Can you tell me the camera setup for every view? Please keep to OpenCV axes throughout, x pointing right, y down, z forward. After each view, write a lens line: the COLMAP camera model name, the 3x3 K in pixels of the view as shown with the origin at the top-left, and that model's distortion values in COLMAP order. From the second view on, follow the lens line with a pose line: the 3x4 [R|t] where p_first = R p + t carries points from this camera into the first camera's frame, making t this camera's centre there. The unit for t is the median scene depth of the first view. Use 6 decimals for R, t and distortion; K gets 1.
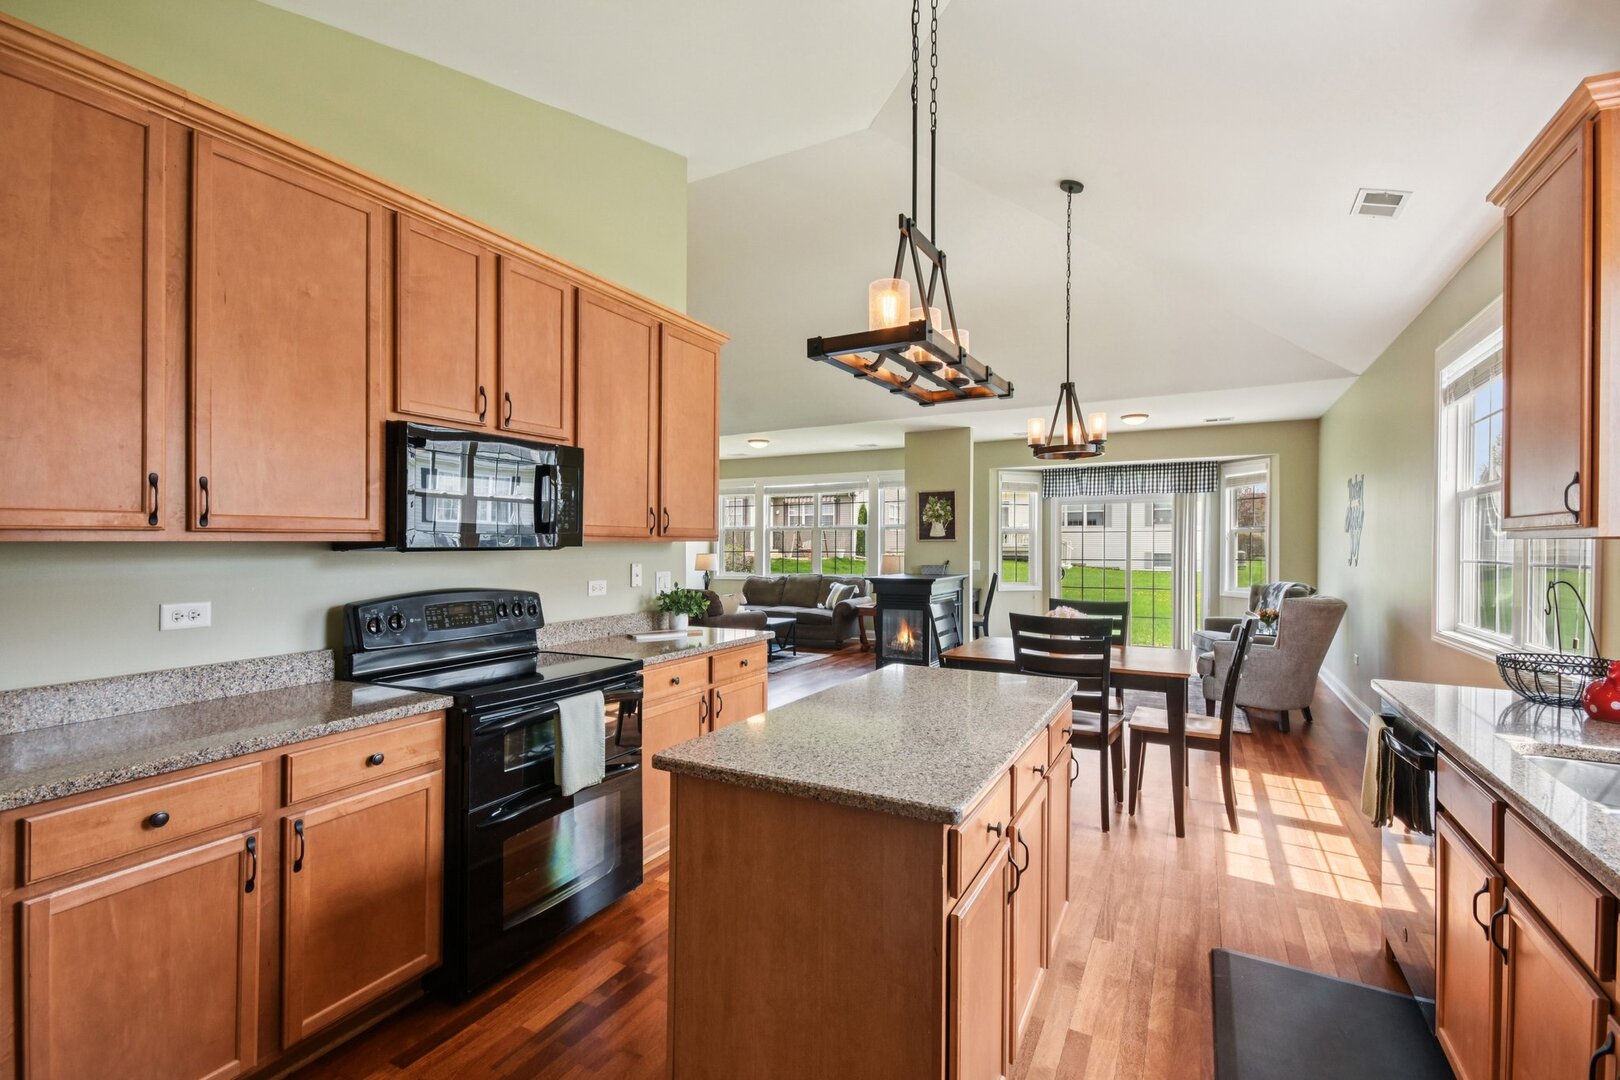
lens RADIAL K [[706.1, 0, 797.5], [0, 706.1, 548.5], [0, 0, 1]] dist [-0.004282, -0.002042]
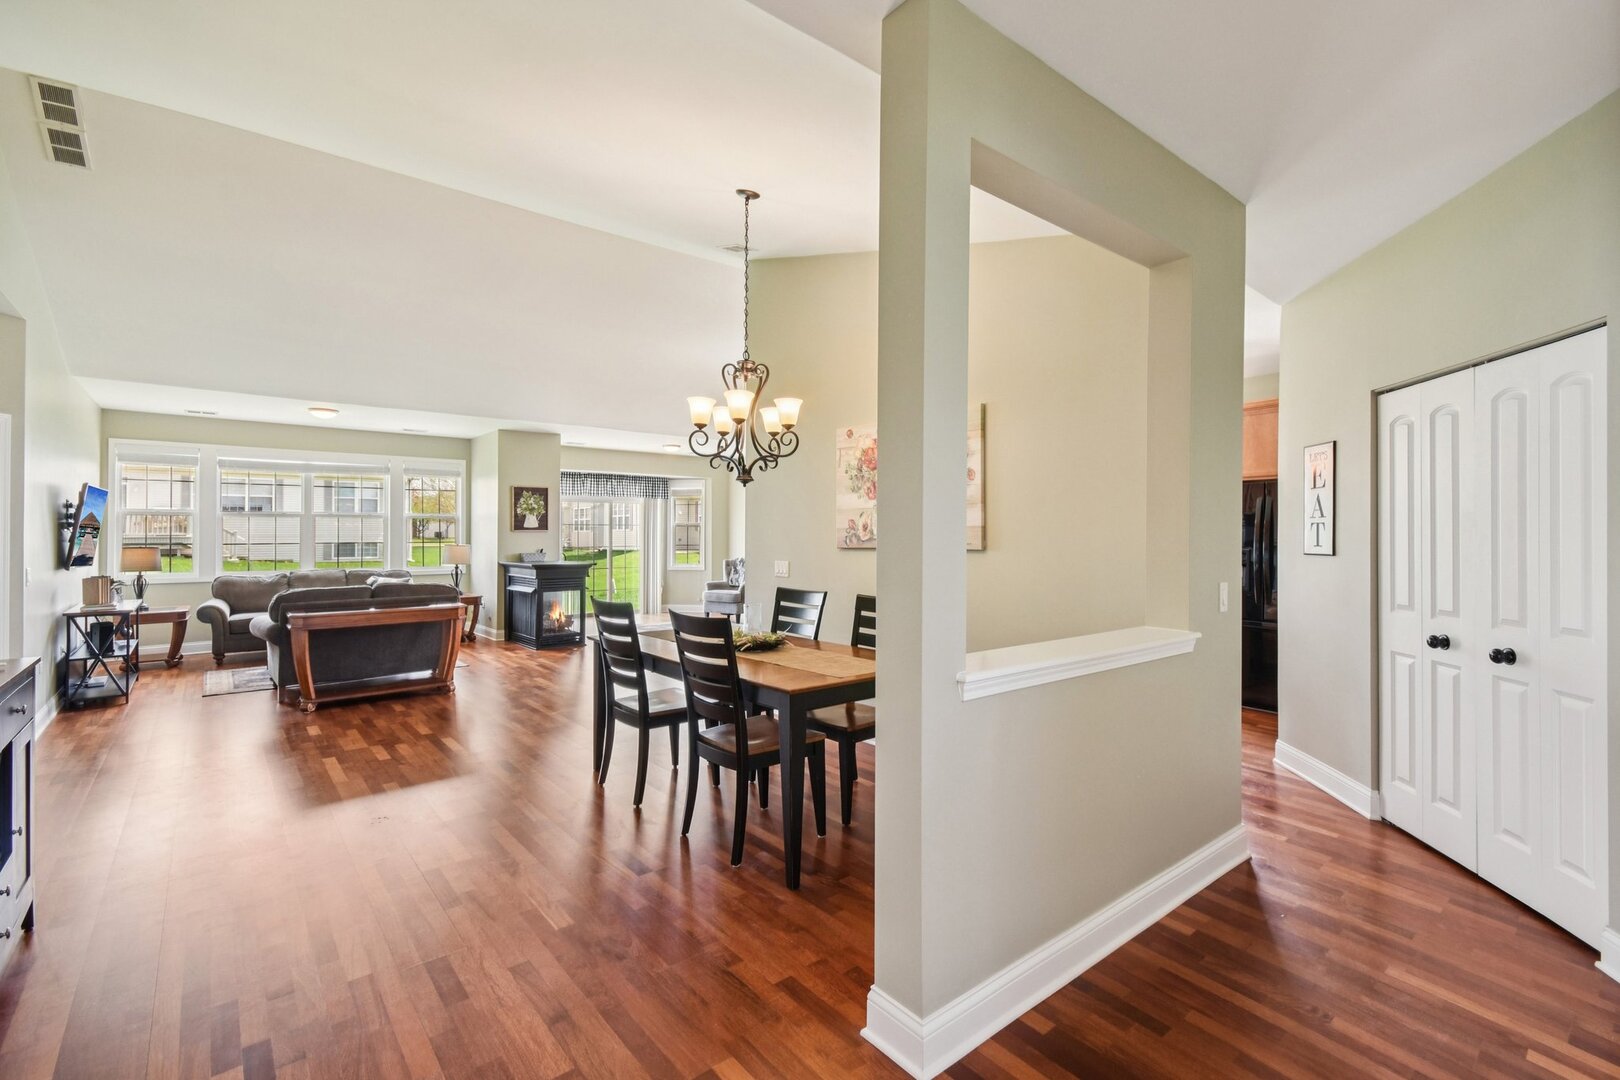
lens RADIAL K [[706.1, 0, 809.1], [0, 706.1, 538.3], [0, 0, 1]] dist [-0.004282, -0.002042]
pose [[0.393254, -0.004907, 0.919417, -0.604698], [0.004877, 0.999983, 0.003251, -0.001074], [-0.919417, 0.003205, 0.393271, 0.143082]]
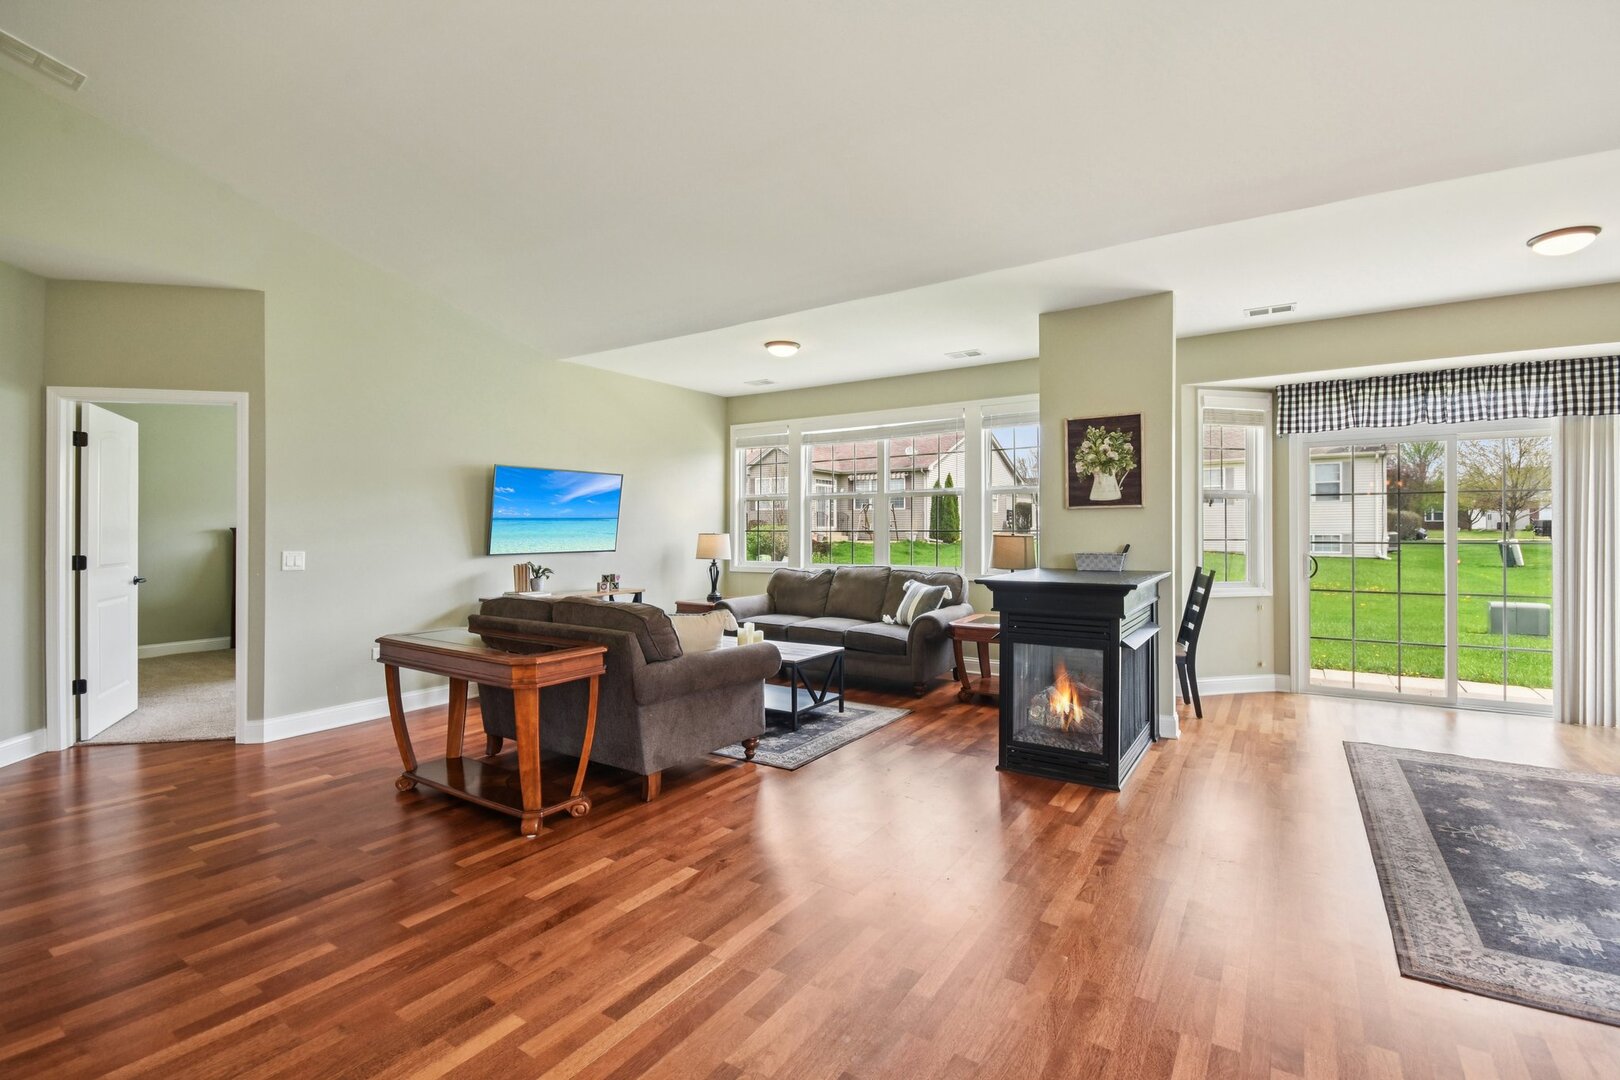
lens RADIAL K [[706.1, 0, 788.5], [0, 706.1, 538.3], [0, 0, 1]] dist [-0.004282, -0.002042]
pose [[0.994022, -0.001130, -0.109171, 0.014833], [0.002240, 0.999947, 0.010038, 0.005760], [0.109154, -0.010222, 0.993972, 0.401487]]
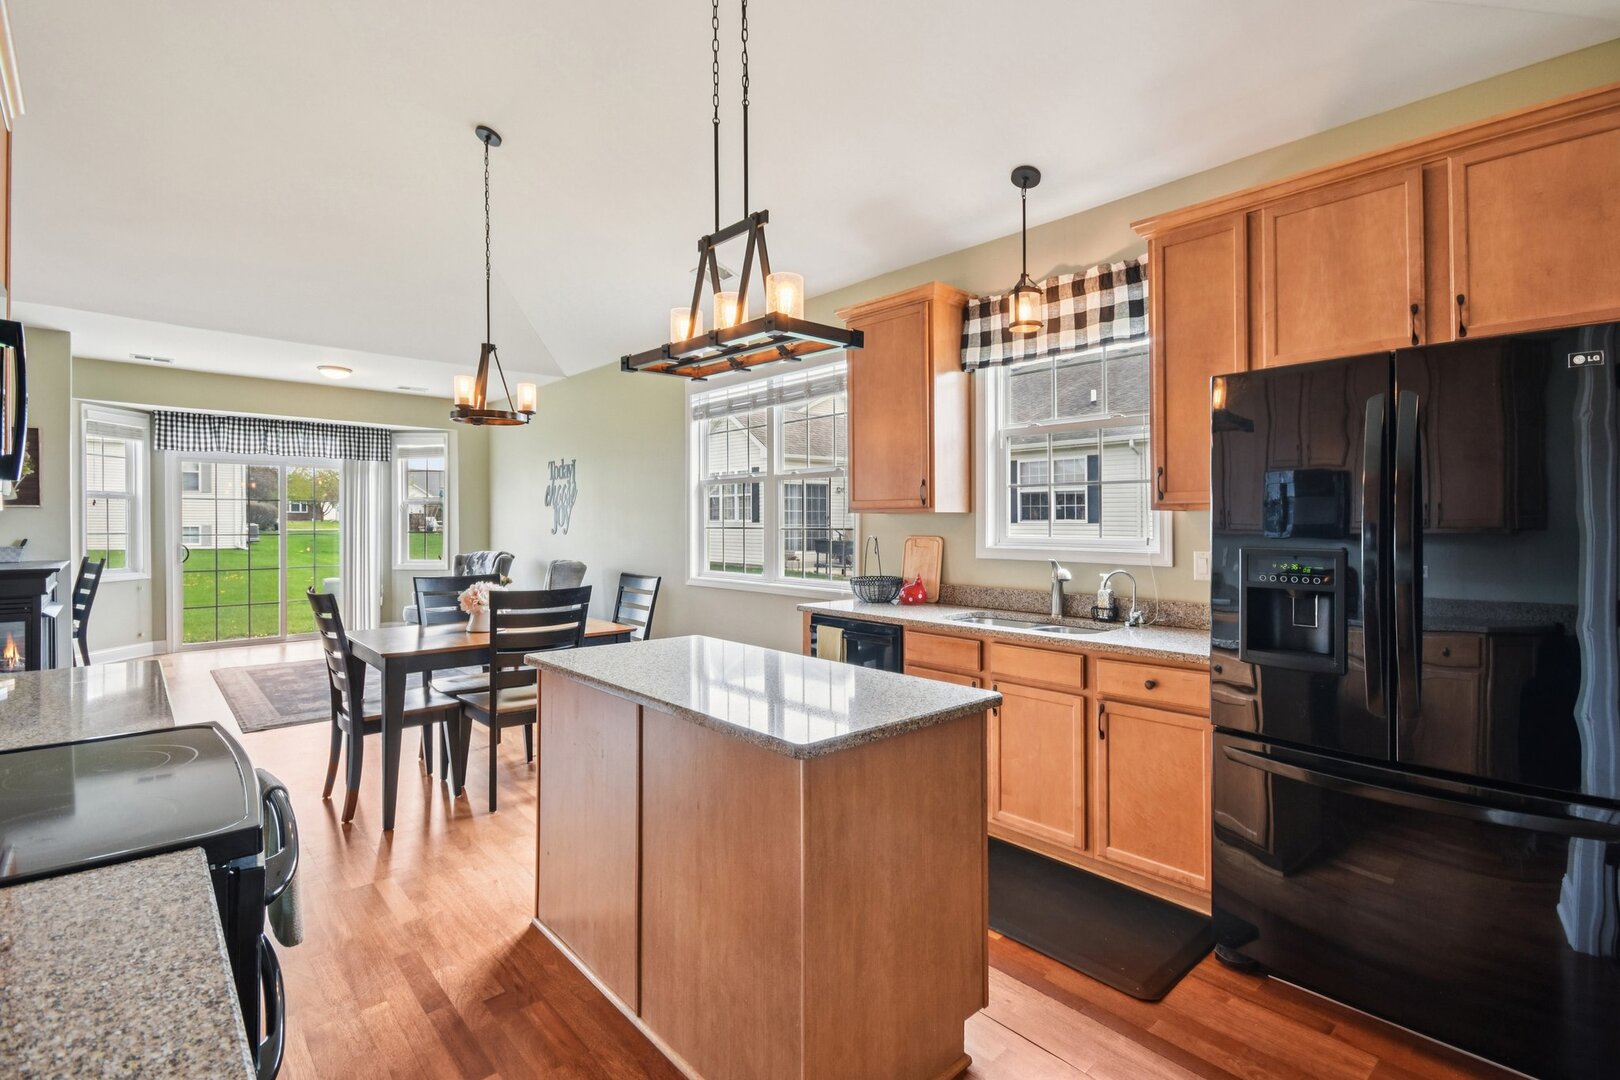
lens RADIAL K [[754.8, 0, 826.1], [0, 754.8, 517.6], [0, 0, 1]] dist [0.006554, -0.001844]
pose [[0.317079, 0.003652, 0.948392, -0.178132], [-0.000294, 0.999993, -0.003752, 0.000205], [-0.948399, 0.000910, 0.317078, 0.105595]]
